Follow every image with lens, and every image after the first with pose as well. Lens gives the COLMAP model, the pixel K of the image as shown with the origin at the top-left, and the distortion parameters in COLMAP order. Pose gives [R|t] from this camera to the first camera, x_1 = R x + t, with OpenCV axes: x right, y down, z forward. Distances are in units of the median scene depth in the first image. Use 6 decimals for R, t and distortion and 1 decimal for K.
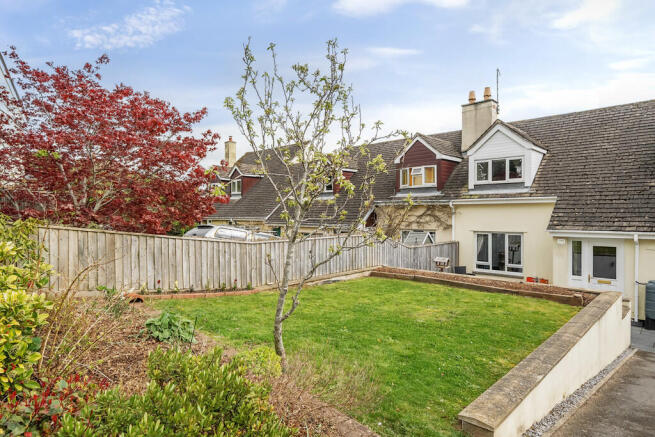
lens RADIAL K [[389.0, 0, 325.5], [0, 389.0, 218.8], [0, 0, 1]] dist [0.003673, 0.001132]
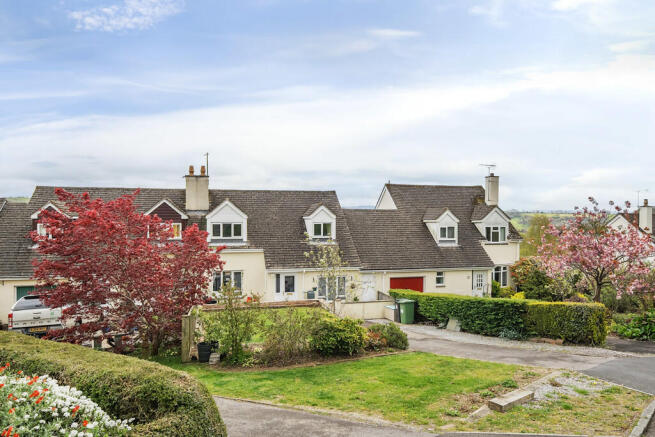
lens RADIAL K [[488.7, 0, 326.9], [0, 488.7, 218.0], [0, 0, 1]] dist [0.000884, 0.000147]
pose [[0.505074, -0.003616, 0.863068, -1.225030], [0.008705, 0.999962, -0.000905, -0.201928], [-0.863032, 0.007971, 0.505086, -0.377407]]
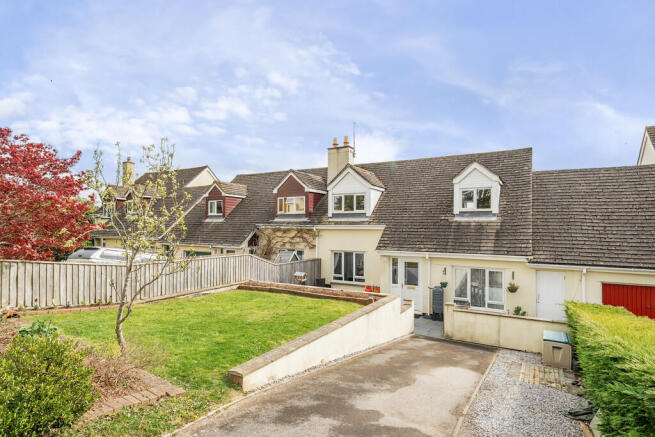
lens RADIAL K [[367.2, 0, 326.3], [0, 367.2, 225.1], [0, 0, 1]] dist [0.000947, 0.001363]
pose [[0.971737, 0.009888, 0.235861, 0.103513], [-0.004767, 0.999741, -0.022273, -0.029405], [-0.236020, 0.020519, 0.971532, -0.191914]]
